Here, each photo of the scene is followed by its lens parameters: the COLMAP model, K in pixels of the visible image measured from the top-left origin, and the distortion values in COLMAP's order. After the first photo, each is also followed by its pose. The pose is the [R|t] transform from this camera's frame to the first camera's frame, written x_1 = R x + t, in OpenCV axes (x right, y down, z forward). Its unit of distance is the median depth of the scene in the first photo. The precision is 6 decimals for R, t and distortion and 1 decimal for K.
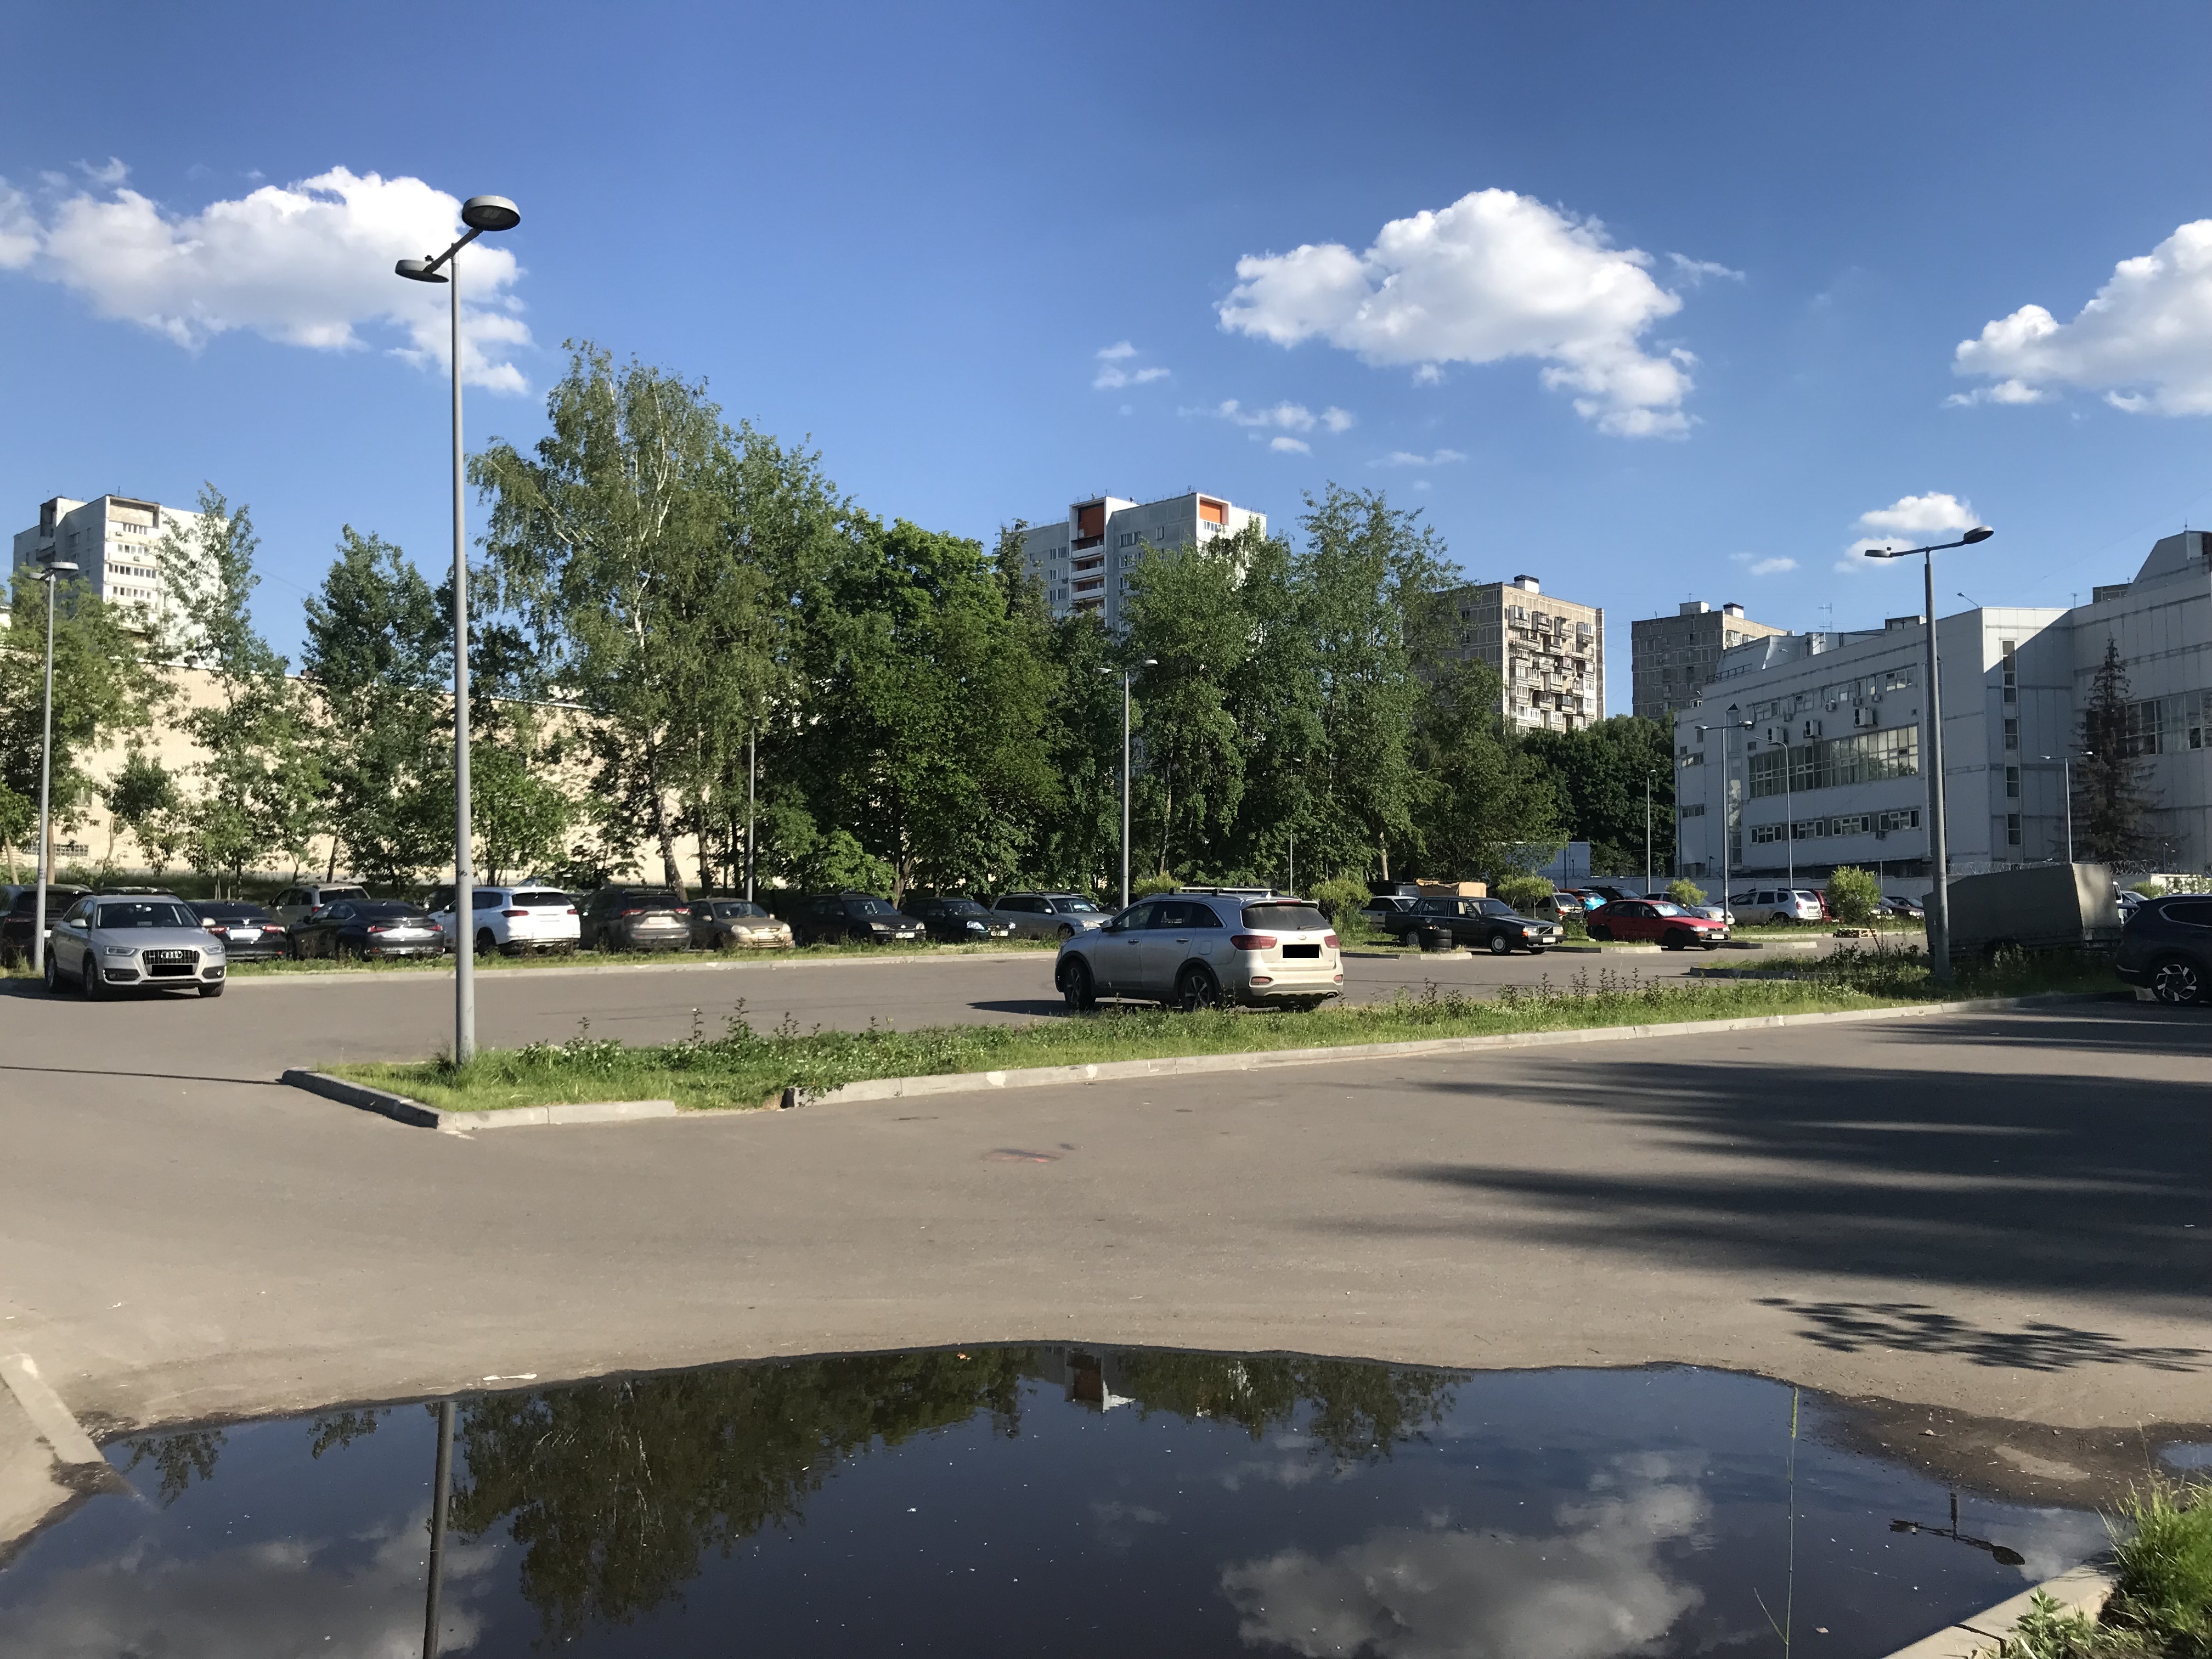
lens RADIAL K [[1806.4, 0, 1098.0], [0, 1806.4, 825.5], [0, 0, 1]] dist [0.027011, -0.041065]
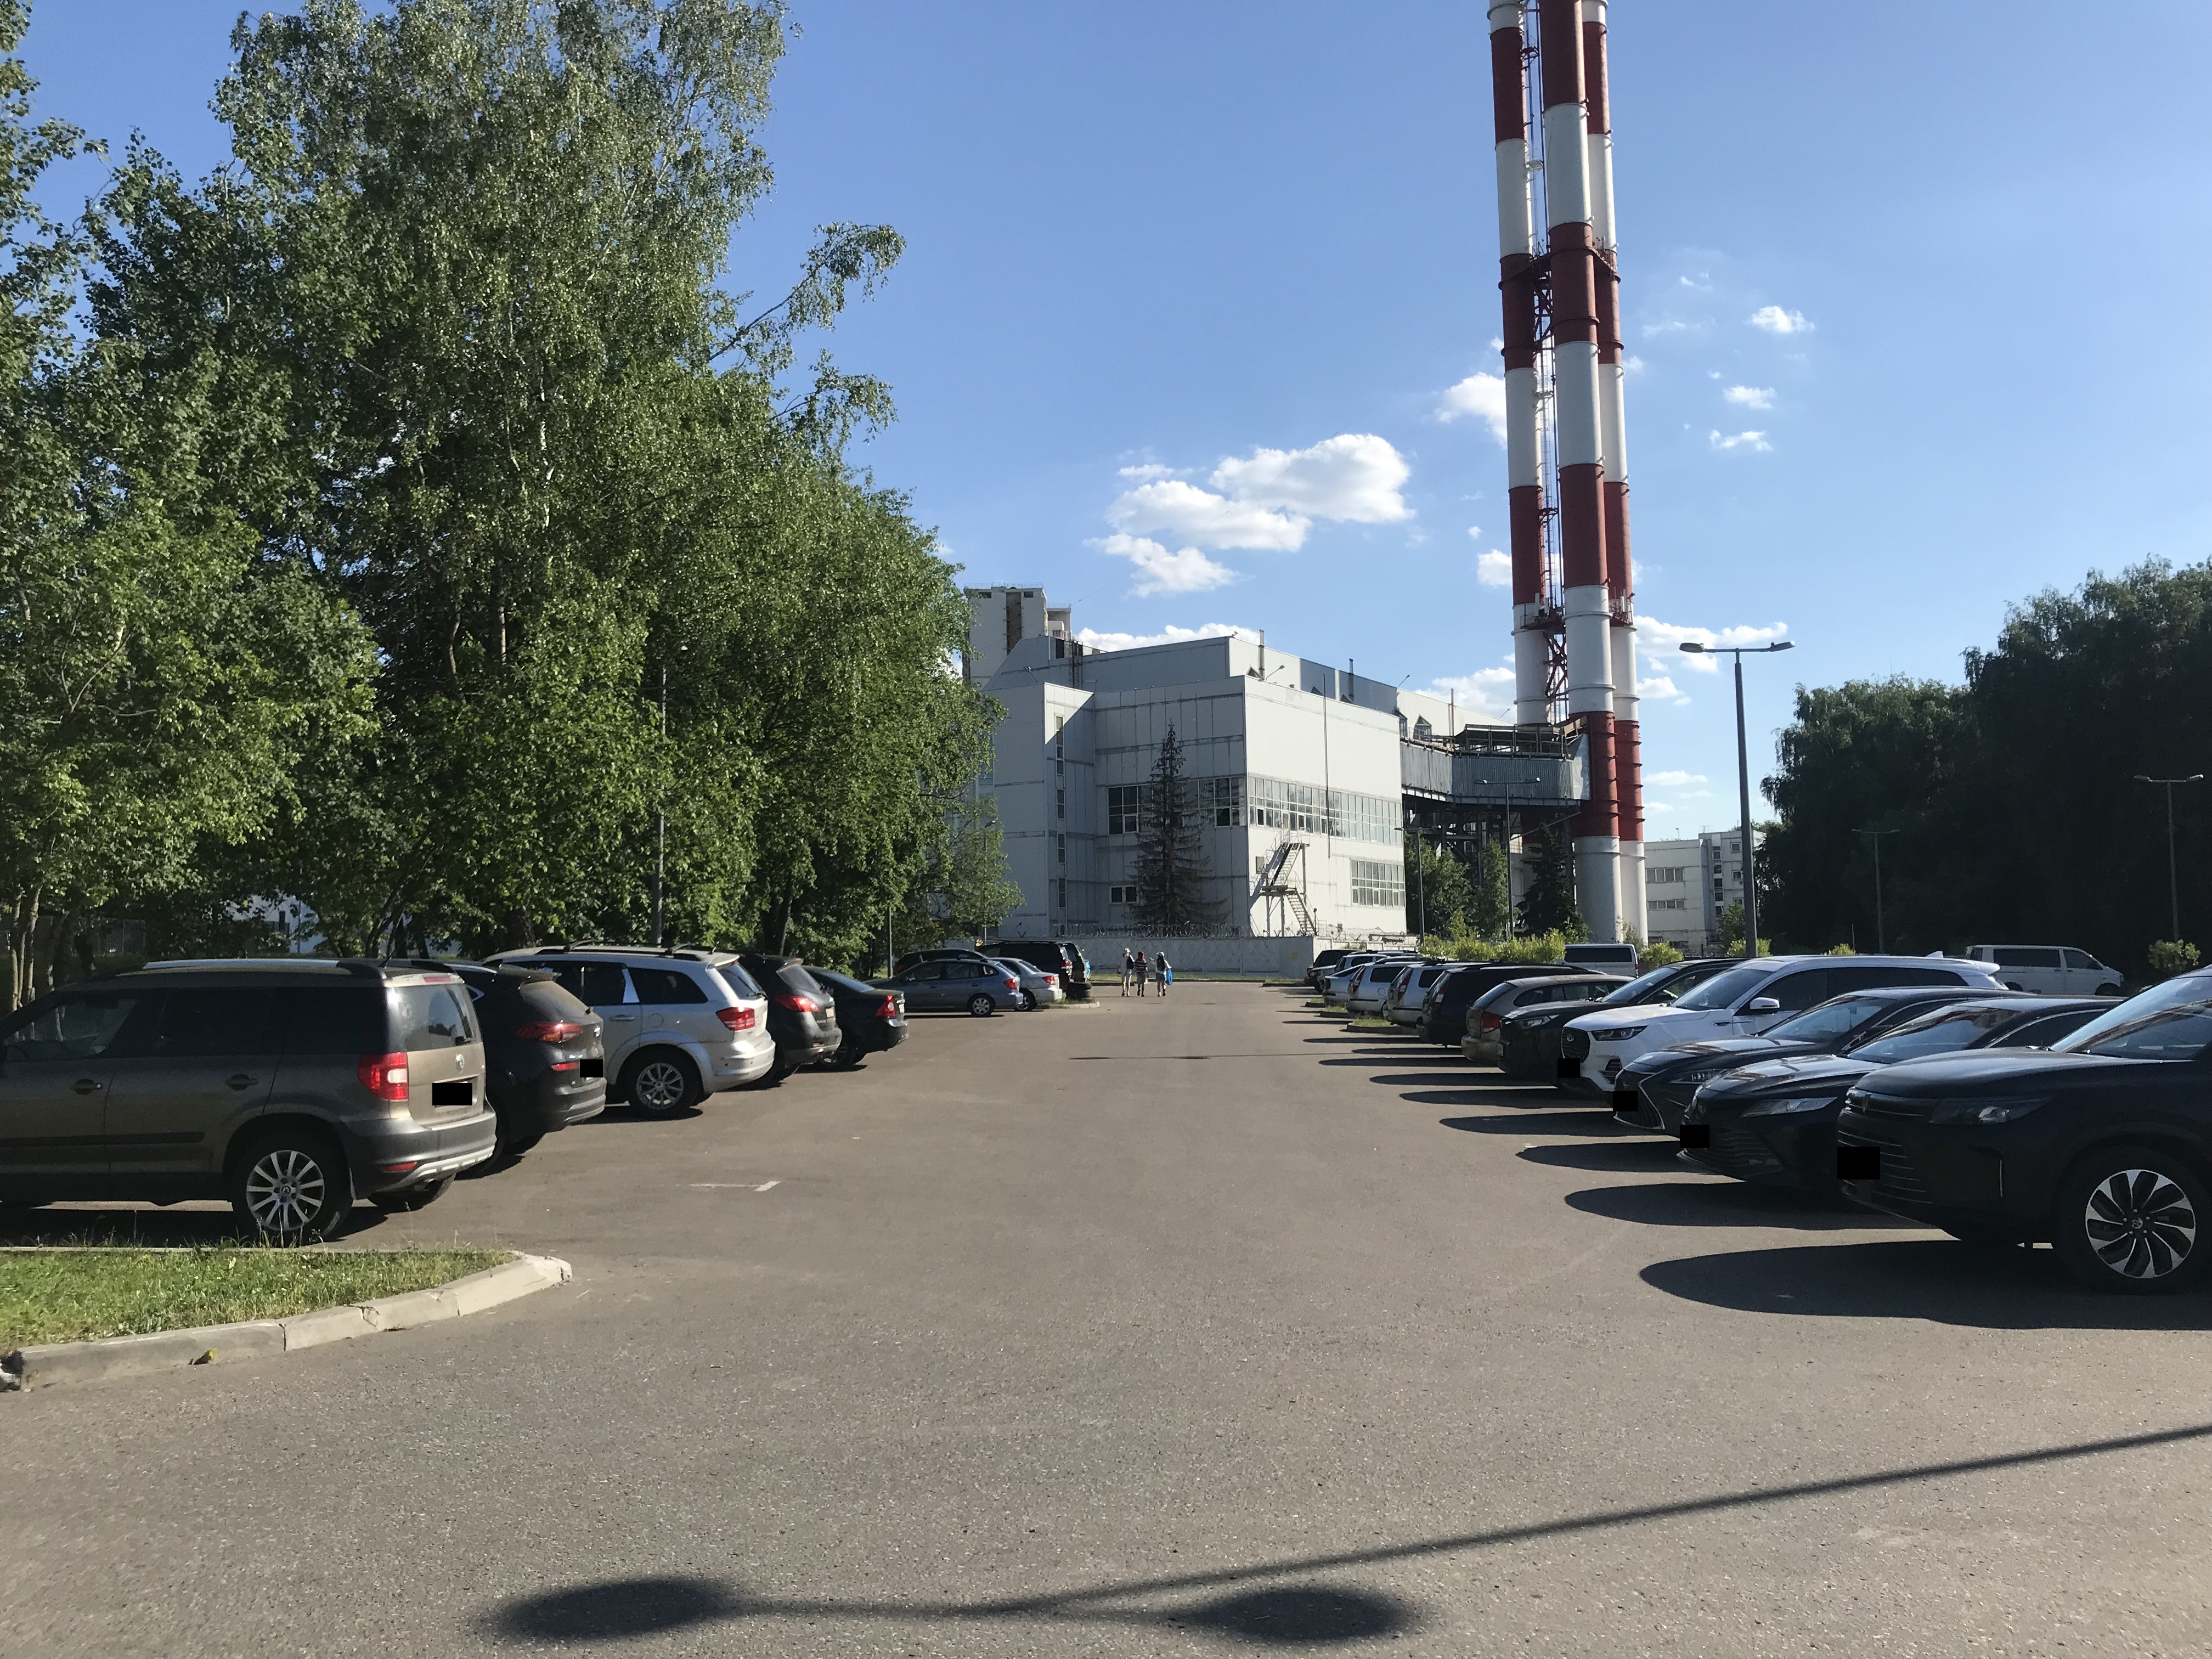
lens RADIAL K [[1806.4, 0, 1095.4], [0, 1806.4, 824.5], [0, 0, 1]] dist [0.027011, -0.041065]
pose [[0.648655, 0.049392, 0.759478, -0.289528], [-0.023161, 0.998711, -0.045169, 0.009443], [-0.760730, 0.011709, 0.648963, 0.295131]]
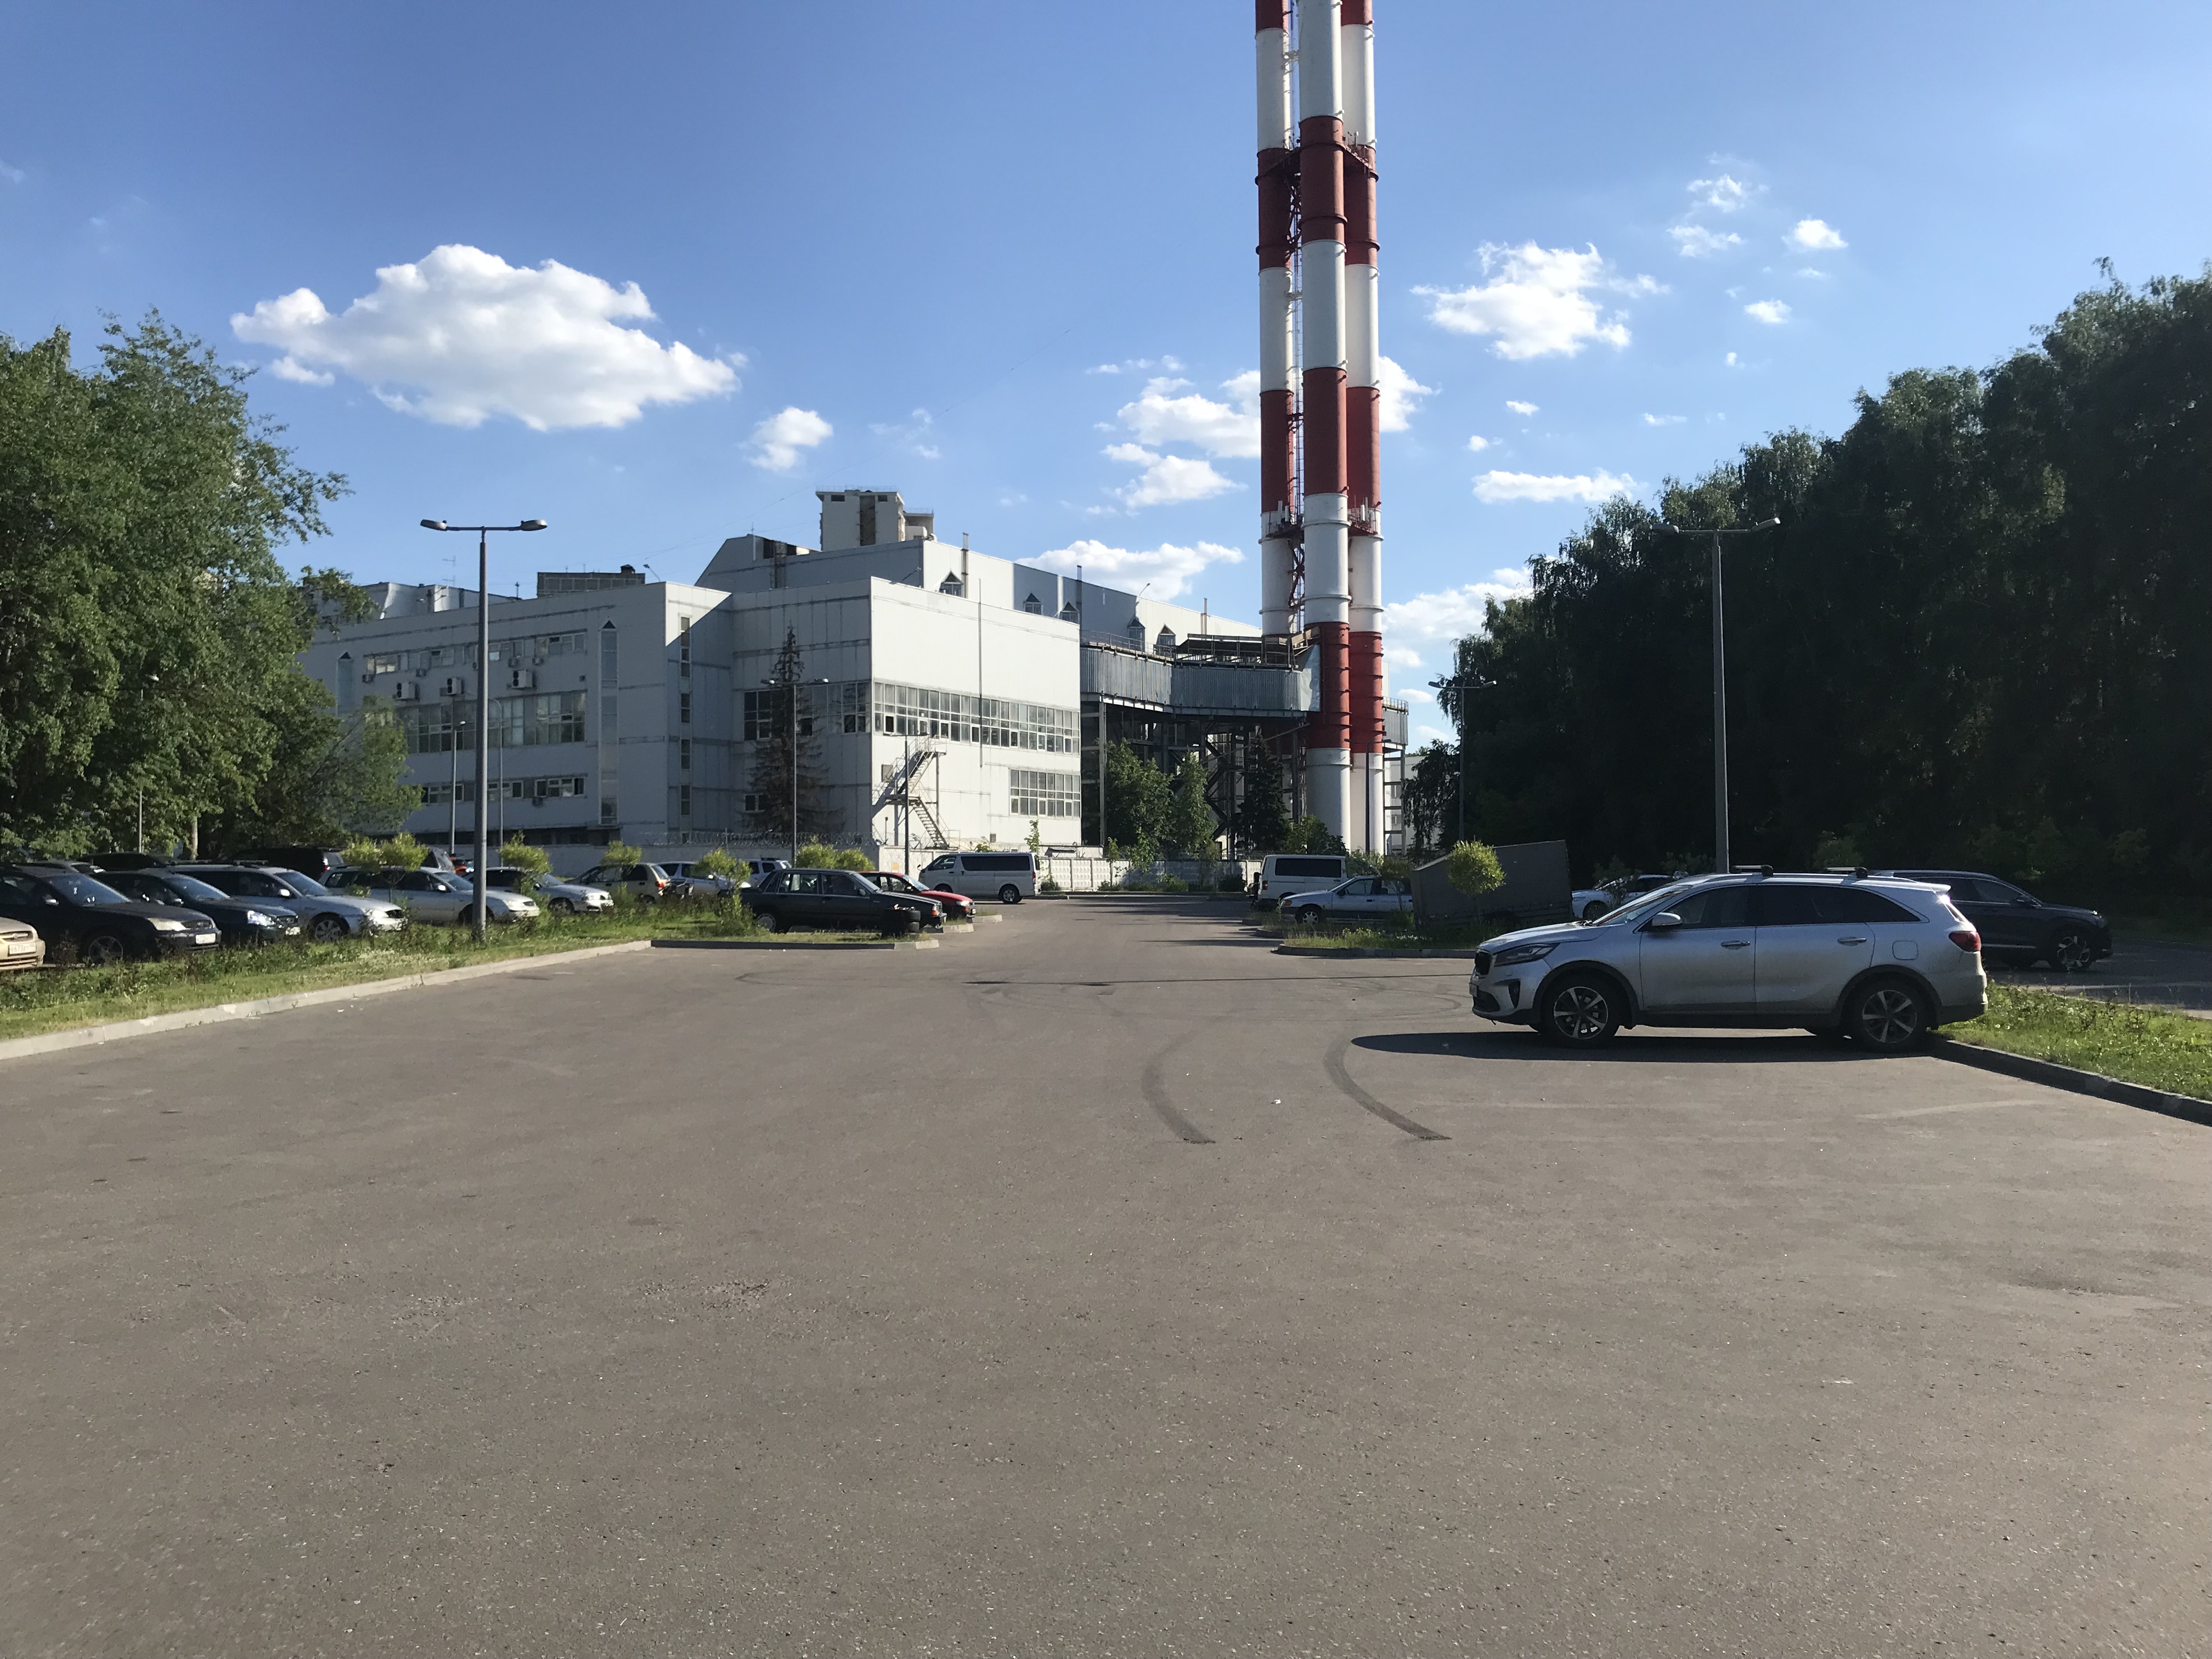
lens RADIAL K [[1806.4, 0, 1104.2], [0, 1806.4, 819.0], [0, 0, 1]] dist [0.027011, -0.041065]
pose [[0.629299, 0.020113, 0.776903, -0.146005], [-0.031974, 0.999489, 0.000024, 0.005294], [-0.776505, -0.024856, 0.629621, 0.164021]]
